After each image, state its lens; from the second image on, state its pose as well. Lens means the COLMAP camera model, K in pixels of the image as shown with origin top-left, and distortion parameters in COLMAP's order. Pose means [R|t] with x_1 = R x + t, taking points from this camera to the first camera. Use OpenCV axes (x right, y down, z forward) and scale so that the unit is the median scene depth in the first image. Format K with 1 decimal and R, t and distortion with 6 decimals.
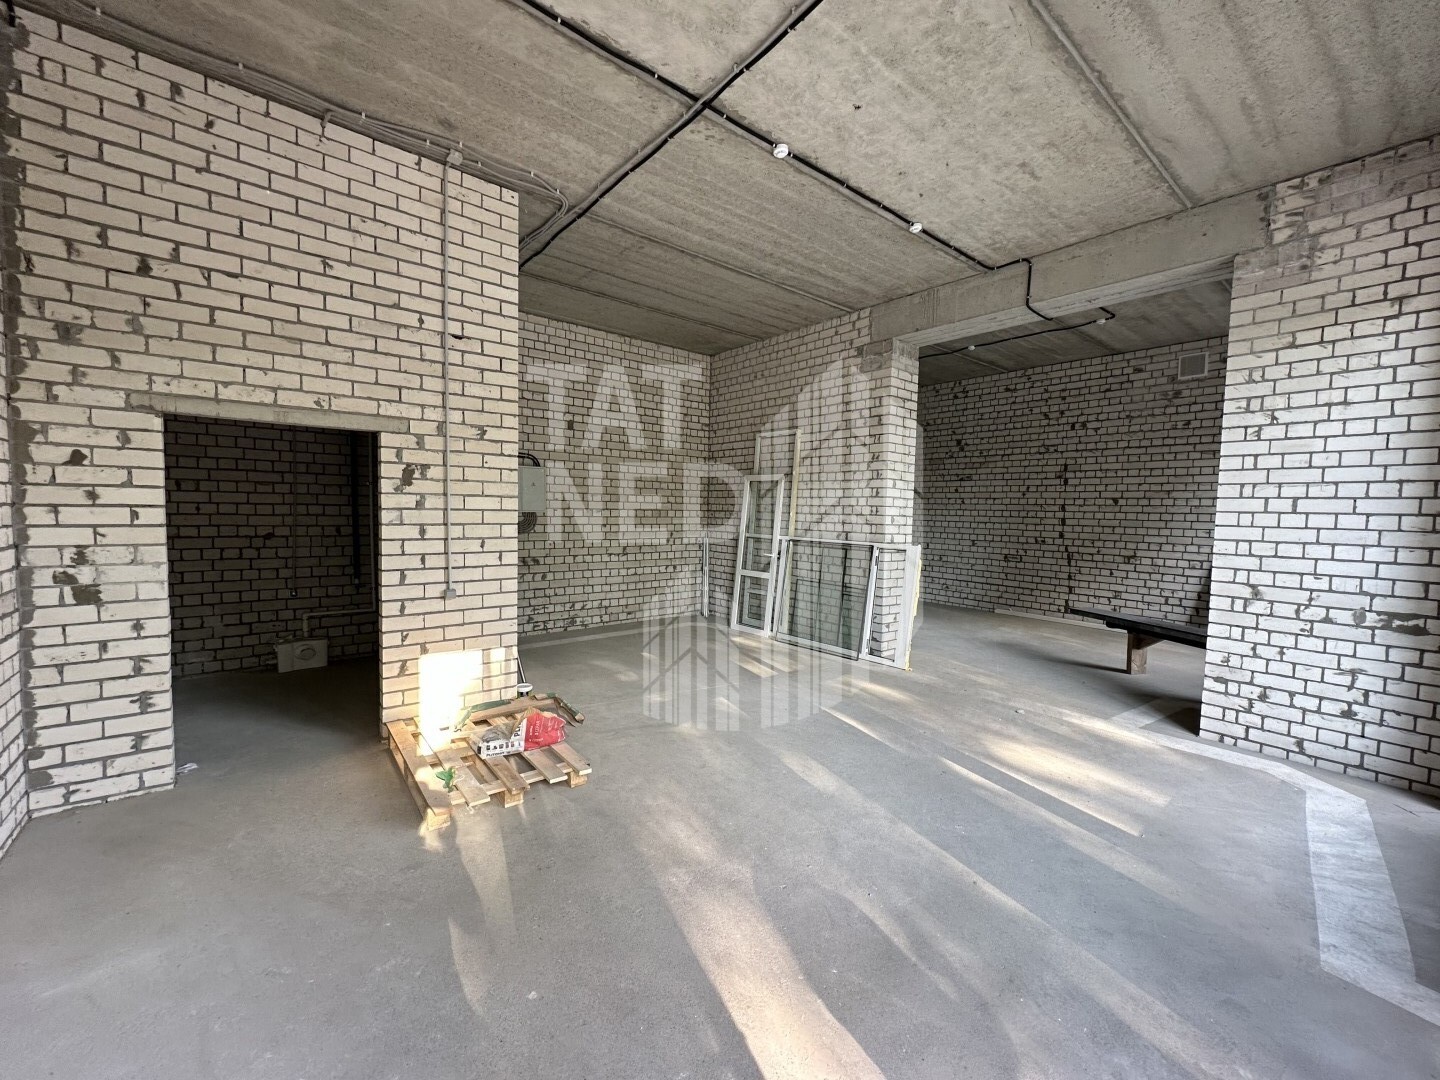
lens RADIAL K [[574.2, 0, 720.0], [0, 574.2, 540.0], [0, 0, 1]] dist [0.001720, 0.000021]
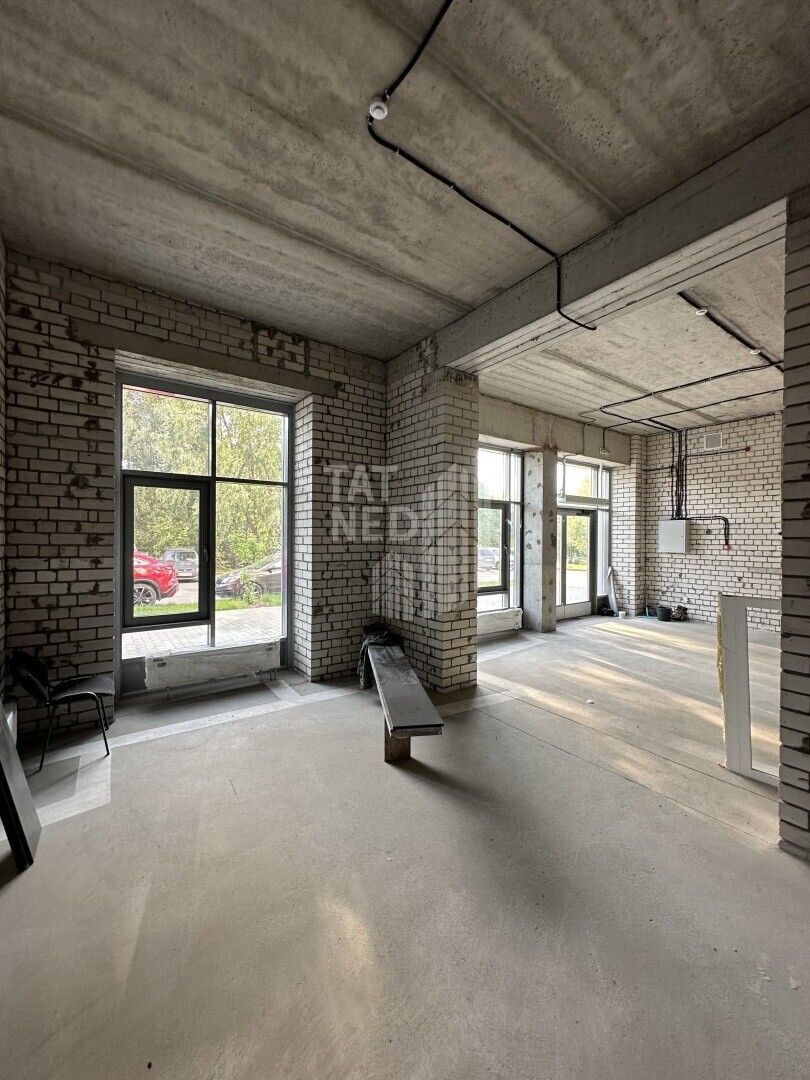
lens RADIAL K [[430.7, 0, 405.0], [0, 430.7, 540.0], [0, 0, 1]] dist [0.001720, 0.000021]
pose [[-0.997716, -0.027886, 0.061526, 0.554209], [-0.023984, 0.997708, 0.063273, -0.062536], [-0.063149, 0.061653, -0.996098, 1.219480]]
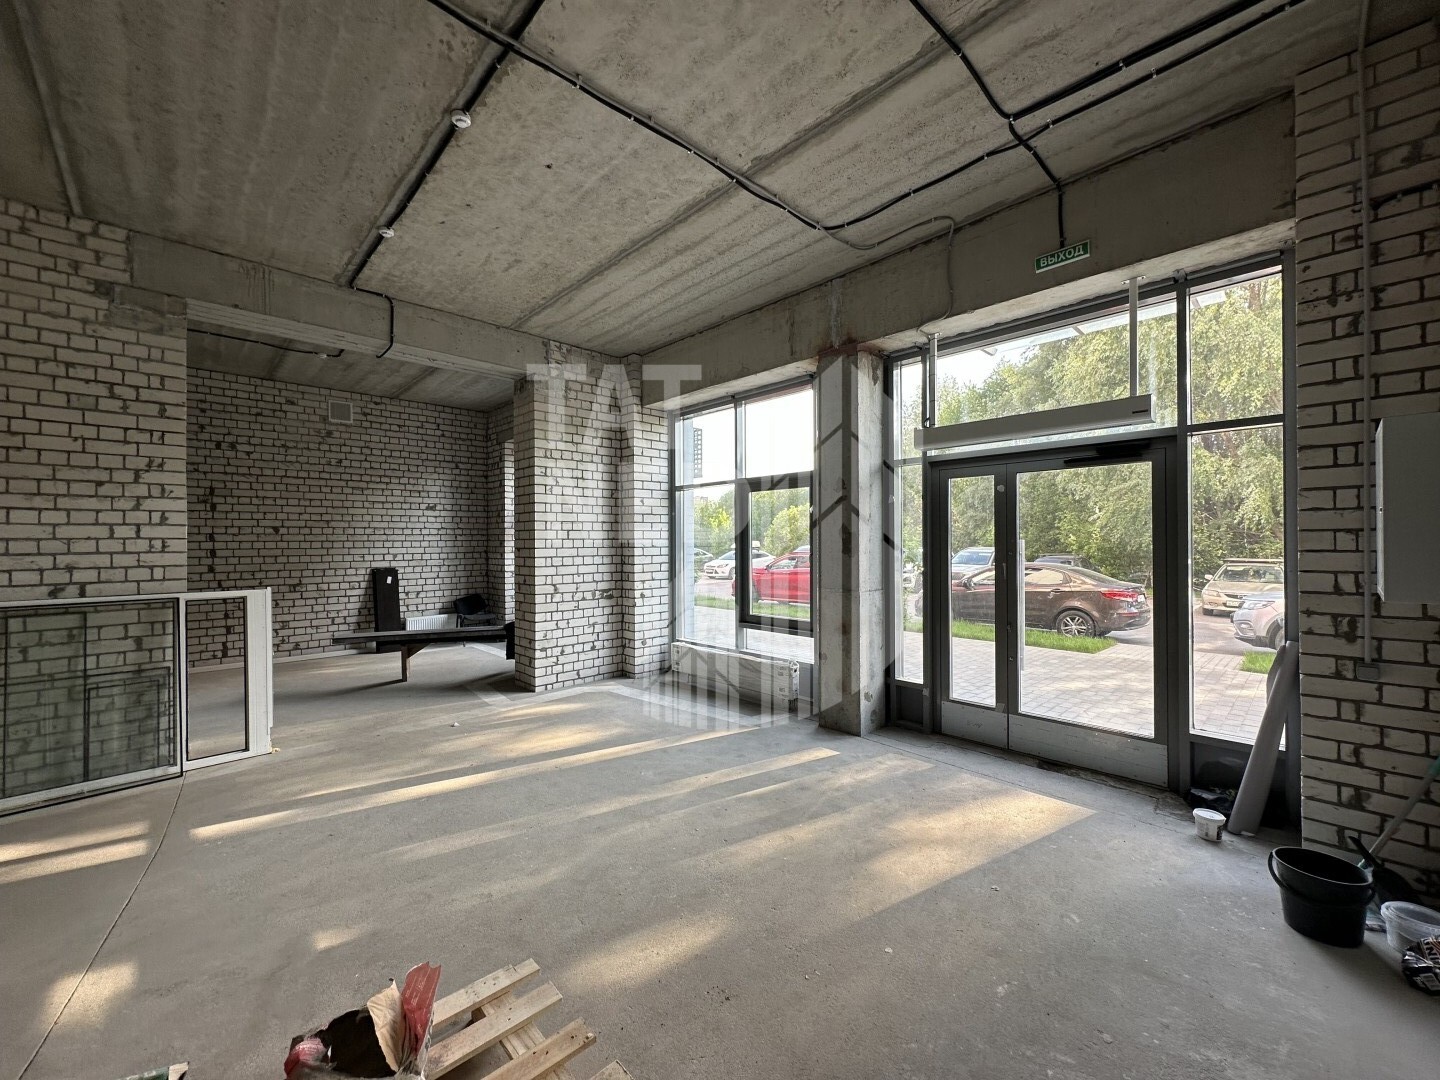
lens RADIAL K [[574.2, 0, 720.0], [0, 574.2, 540.0], [0, 0, 1]] dist [0.001720, 0.000021]
pose [[-0.079526, -0.017004, 0.996688, -0.377065], [0.060992, 0.997898, 0.021891, -0.028089], [-0.994965, 0.062531, -0.078322, 0.355026]]
